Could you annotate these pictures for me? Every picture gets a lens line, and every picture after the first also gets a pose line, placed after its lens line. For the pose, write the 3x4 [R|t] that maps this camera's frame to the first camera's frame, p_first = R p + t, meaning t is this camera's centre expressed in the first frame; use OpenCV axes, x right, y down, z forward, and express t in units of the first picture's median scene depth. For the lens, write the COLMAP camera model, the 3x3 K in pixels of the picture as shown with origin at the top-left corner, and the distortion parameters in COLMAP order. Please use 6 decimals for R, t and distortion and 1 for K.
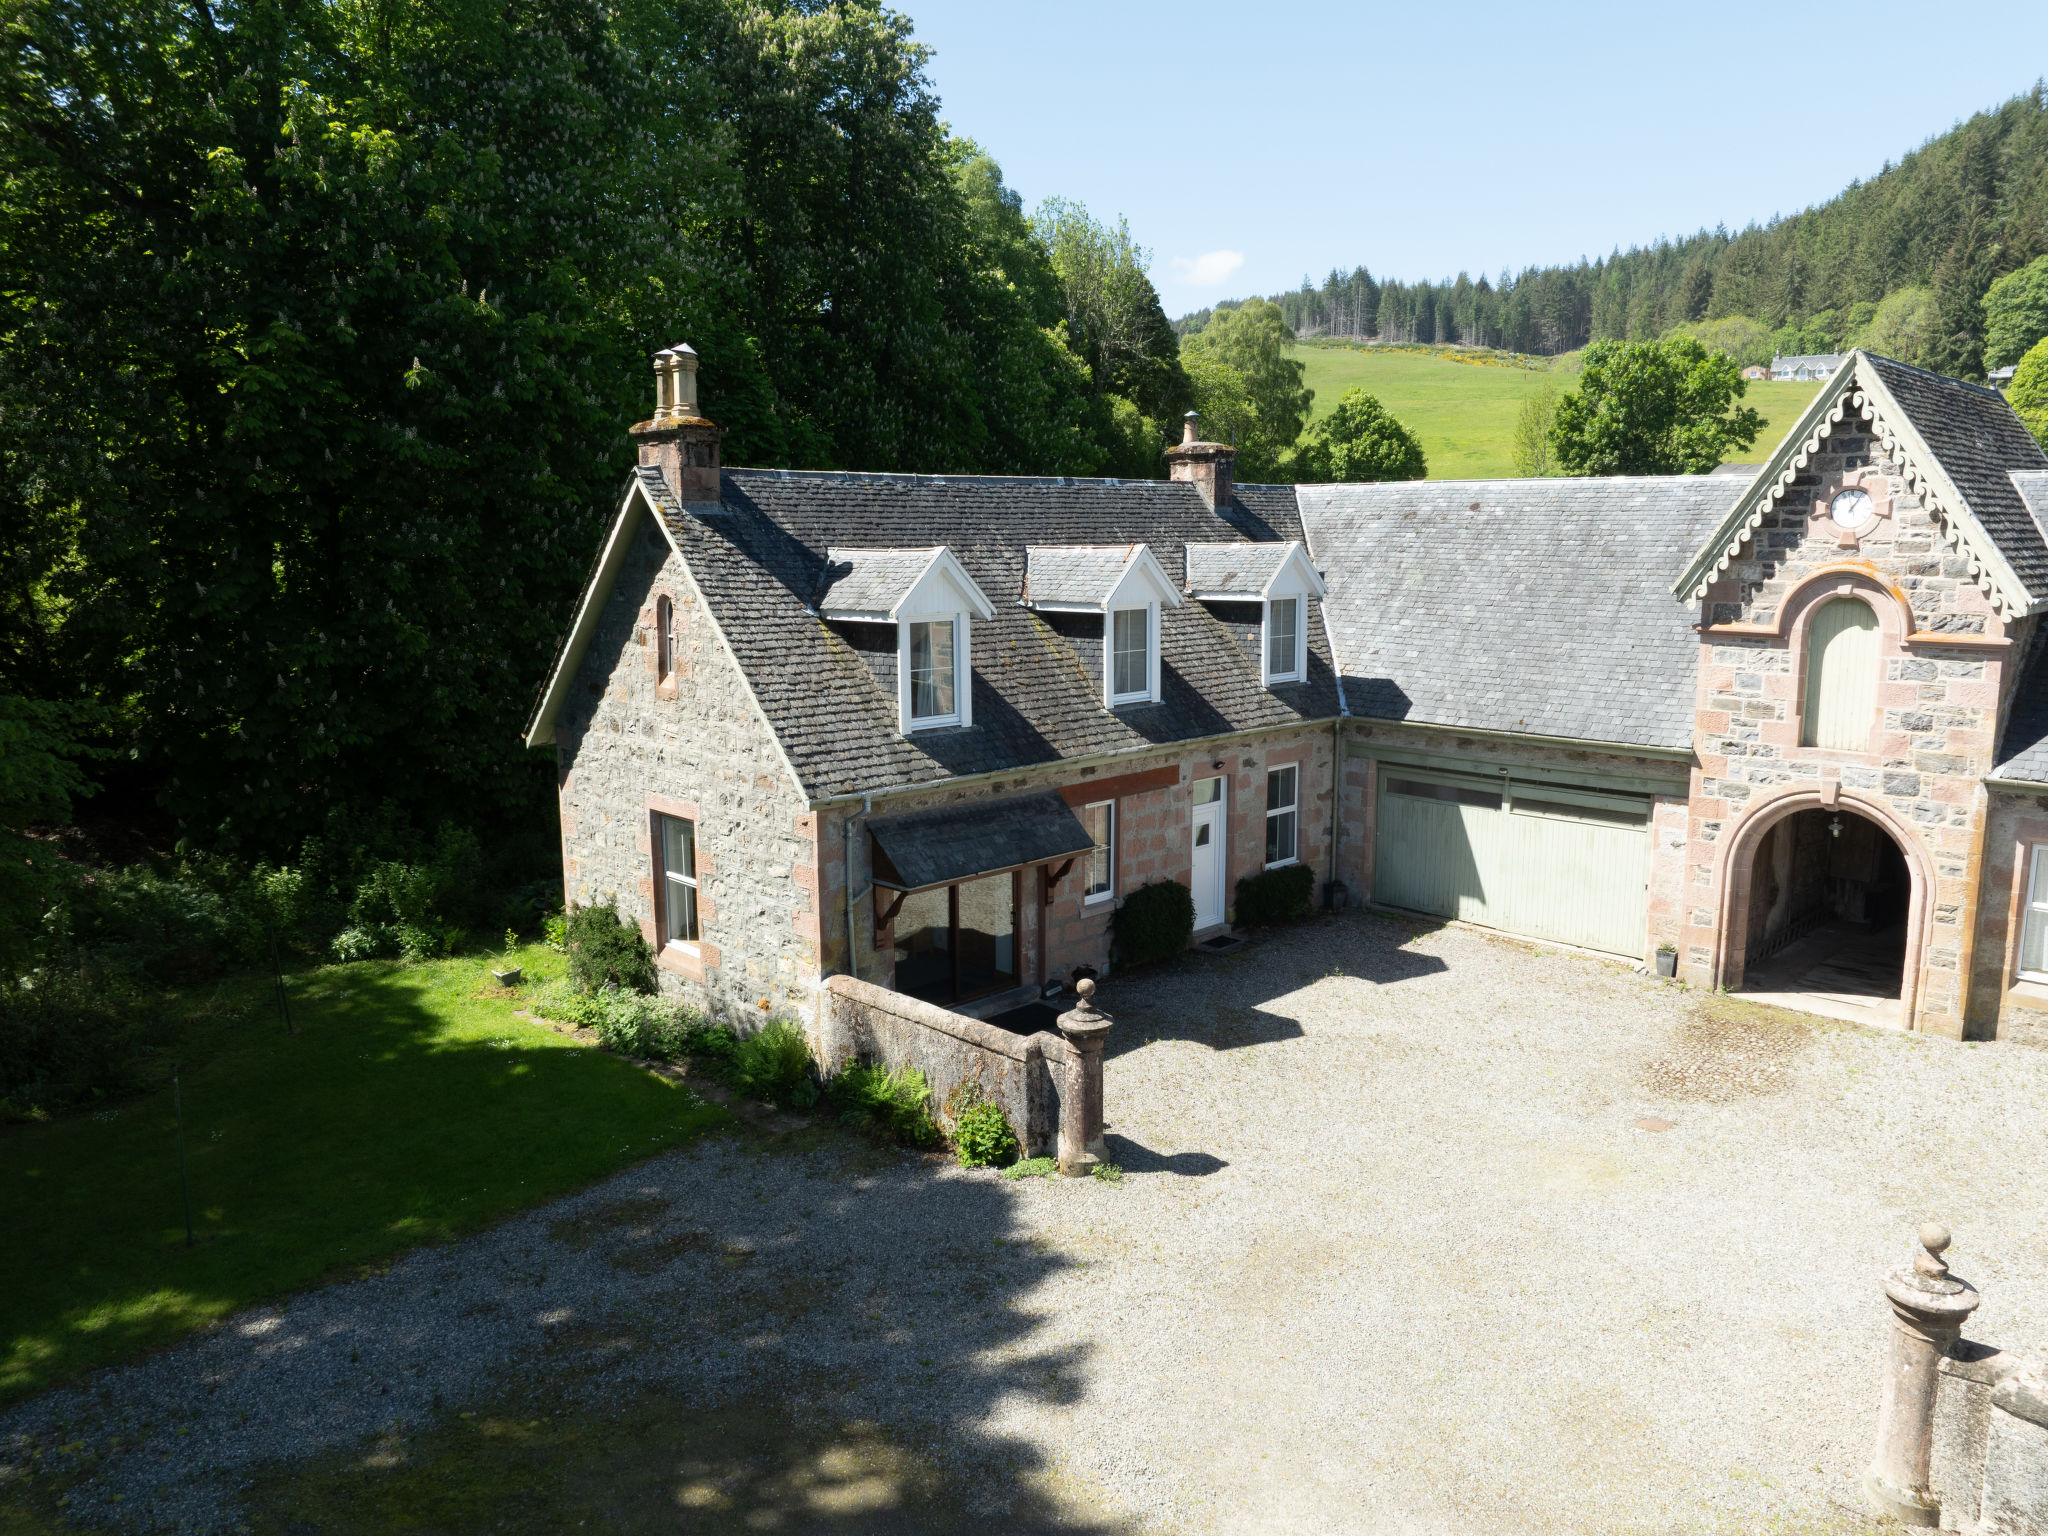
lens RADIAL K [[1458.7, 0, 1024.0], [0, 1458.7, 768.0], [0, 0, 1]] dist [-0.024318, -0.017652]
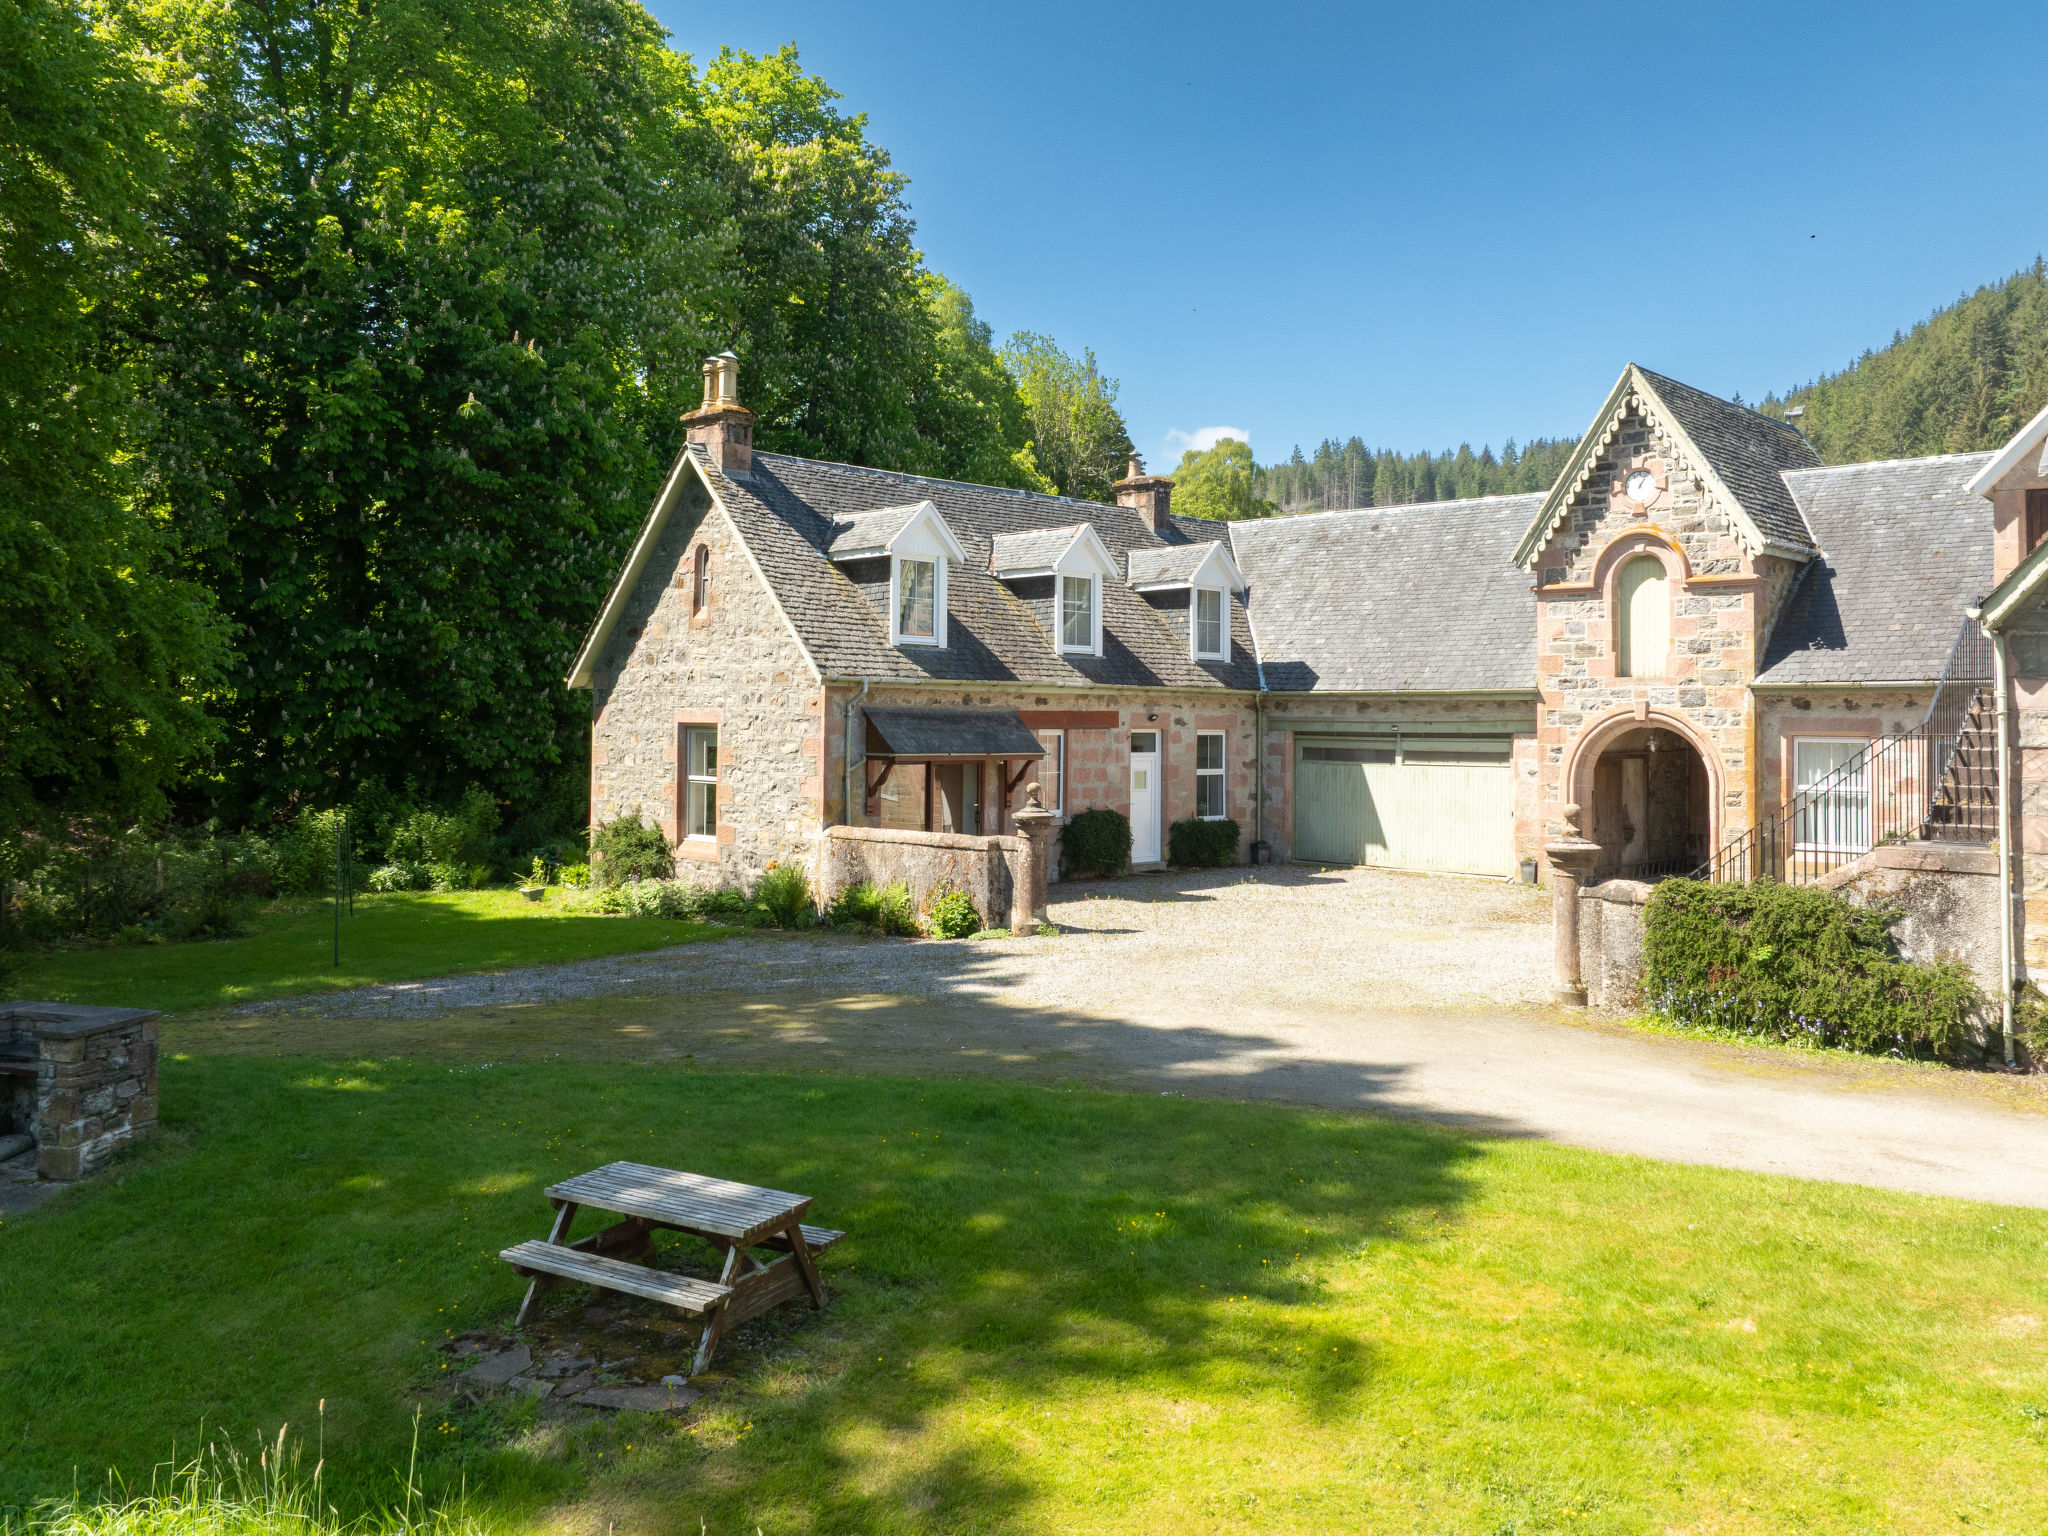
lens RADIAL K [[1666.7, 0, 1021.0], [0, 1666.7, 668.5], [0, 0, 1]] dist [0.011818, -0.127776]
pose [[0.999715, 0.014126, 0.019261, 0.000101], [-0.010116, 0.980878, -0.194359, 0.237848], [-0.021638, 0.194108, 0.980741, -0.352813]]
